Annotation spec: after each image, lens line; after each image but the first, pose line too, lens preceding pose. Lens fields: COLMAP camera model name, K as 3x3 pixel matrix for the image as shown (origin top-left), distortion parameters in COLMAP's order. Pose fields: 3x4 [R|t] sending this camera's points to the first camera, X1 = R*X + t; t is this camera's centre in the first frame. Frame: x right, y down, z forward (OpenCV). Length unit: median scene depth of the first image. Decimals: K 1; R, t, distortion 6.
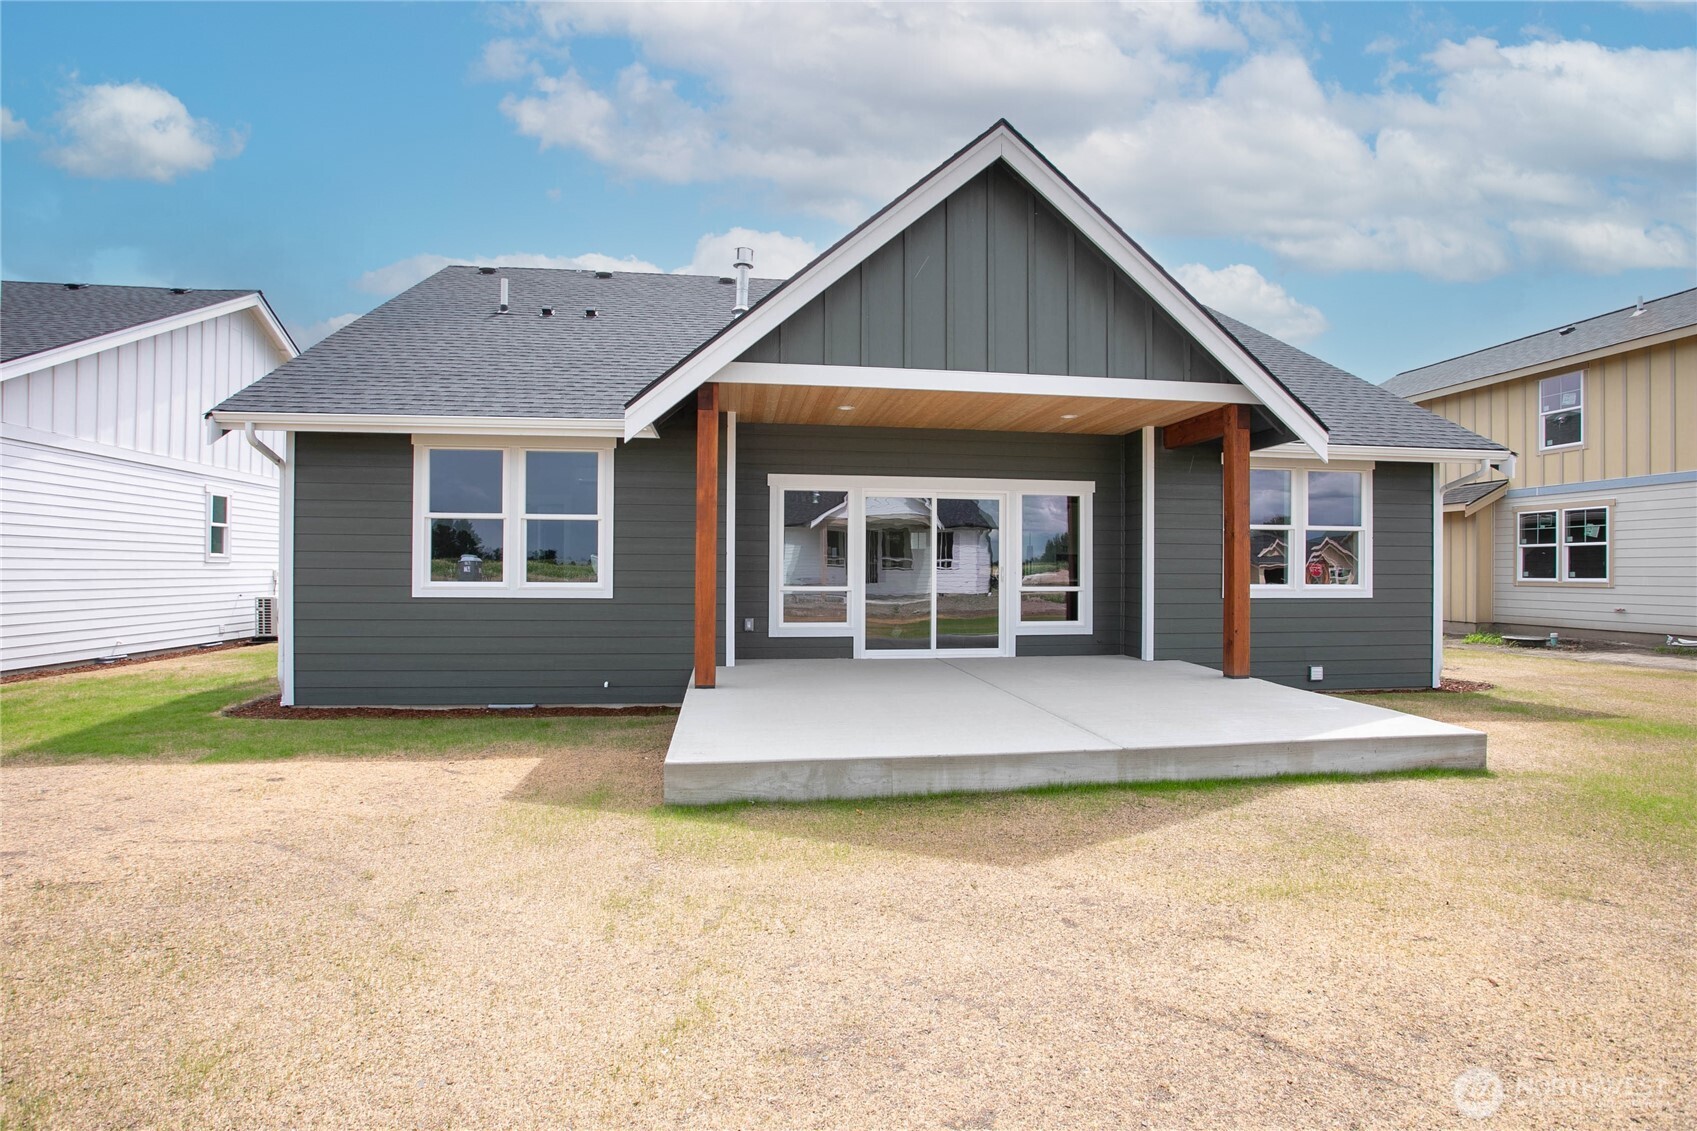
lens RADIAL K [[807.4, 0, 829.3], [0, 807.4, 566.9], [0, 0, 1]] dist [-0.000571, 0.001785]
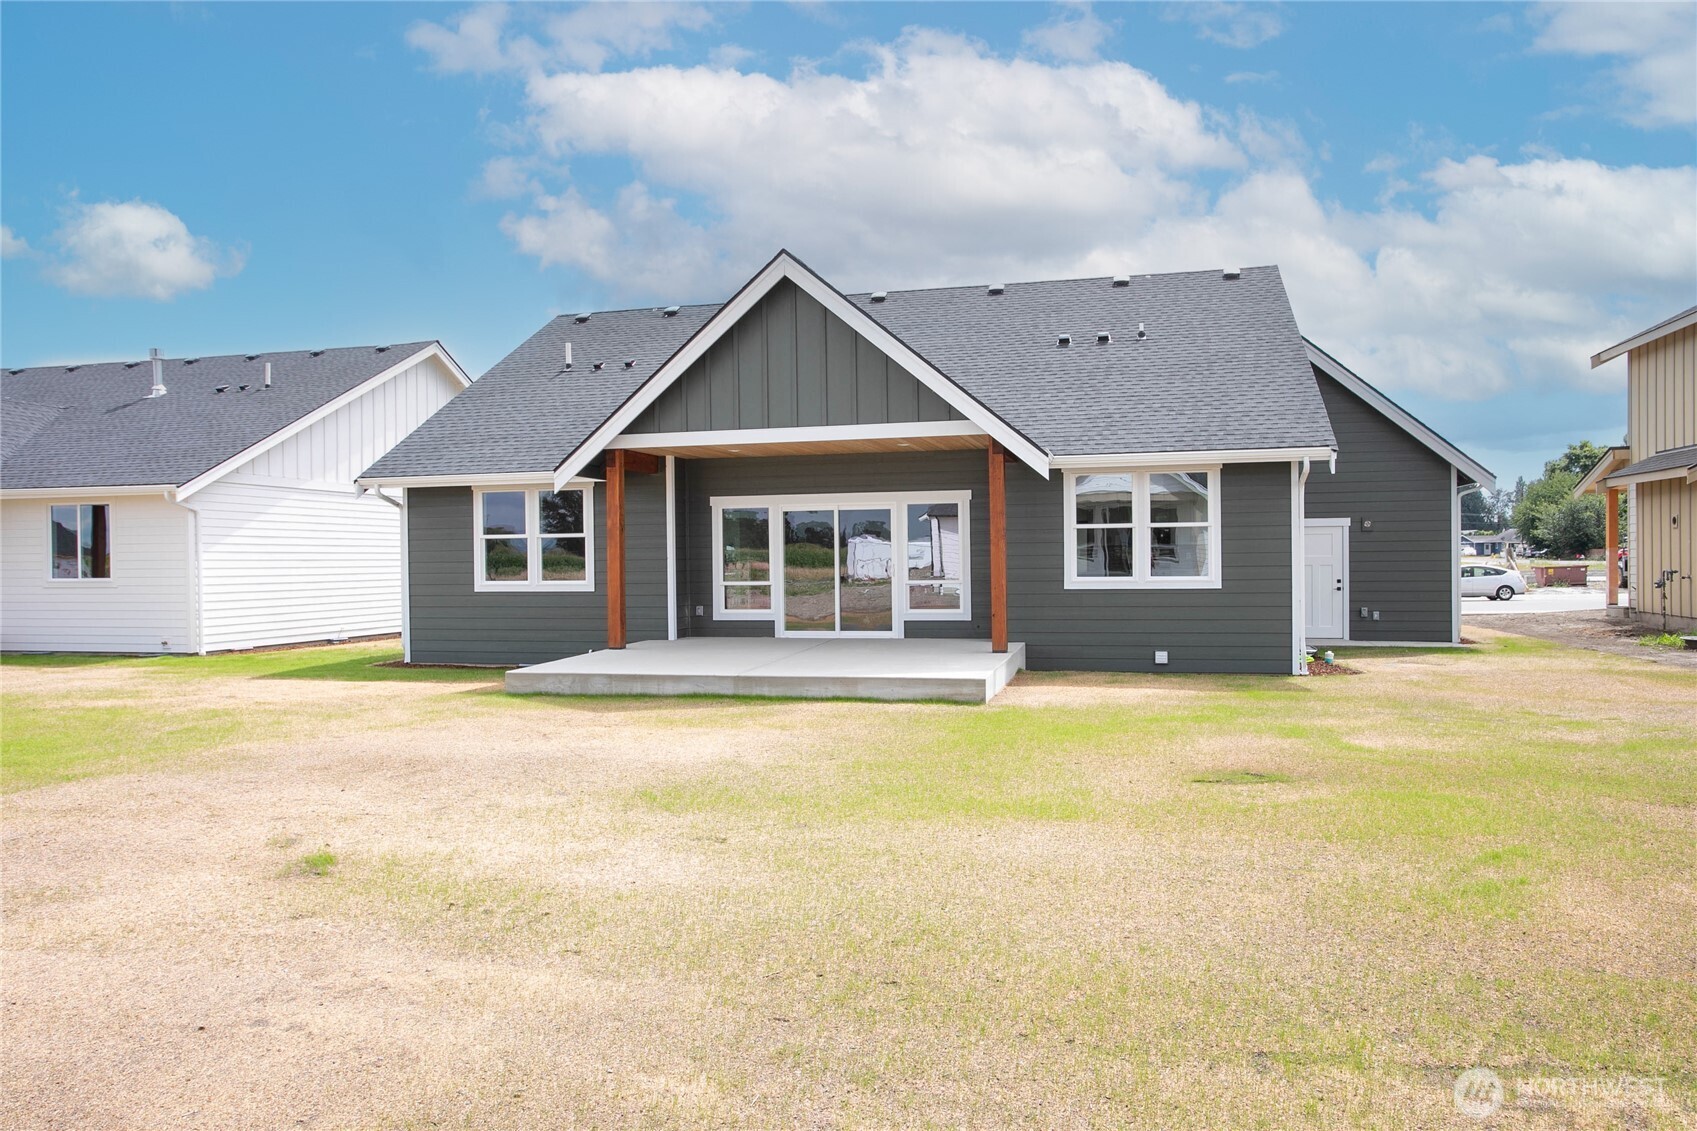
lens RADIAL K [[1147.5, 0, 808.2], [0, 1147.5, 559.6], [0, 0, 1]] dist [0.090550, -0.006058]
pose [[0.922949, -0.016262, -0.384578, 0.771758], [0.019262, 0.999807, 0.003952, -0.016308], [0.384440, -0.011055, 0.923084, -0.650334]]
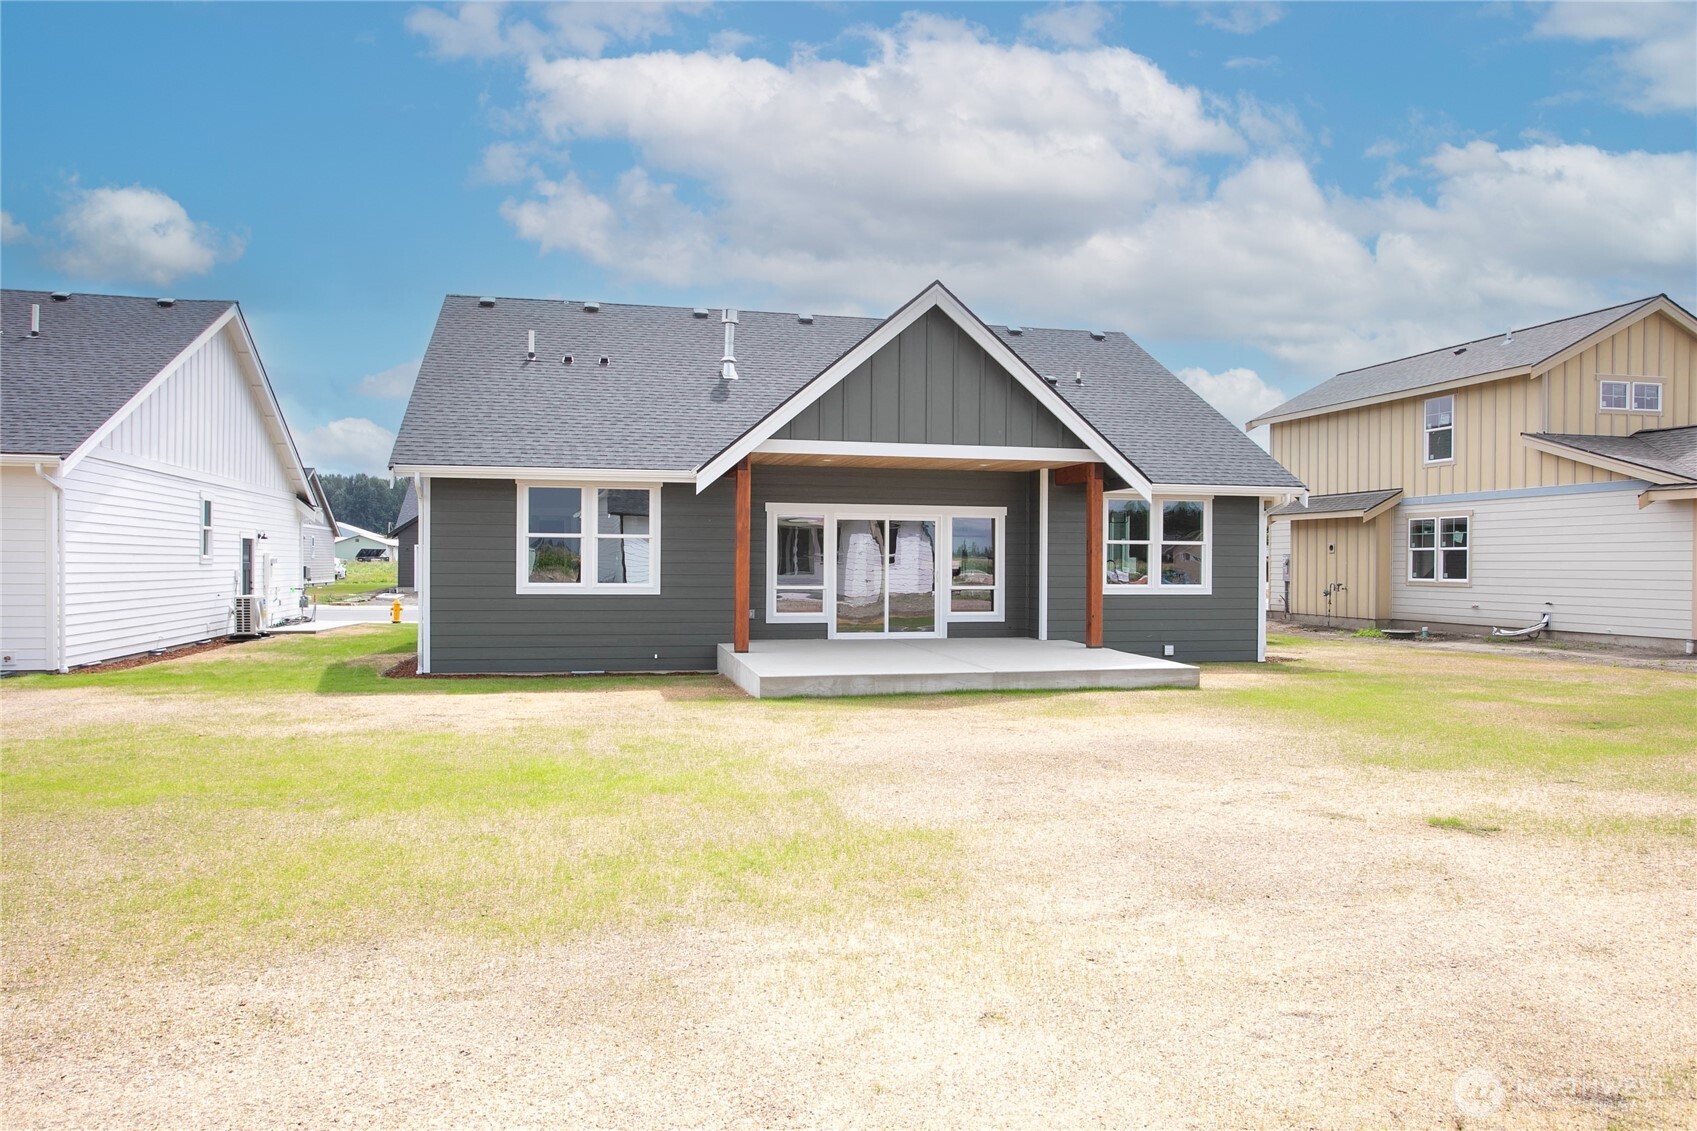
lens RADIAL K [[1147.5, 0, 793.5], [0, 1147.5, 562.0], [0, 0, 1]] dist [0.090550, -0.006058]
pose [[0.997458, 0.000782, 0.071248, -0.161498], [-0.001018, 0.999994, 0.003265, -0.021378], [-0.071245, -0.003329, 0.997453, -0.892525]]
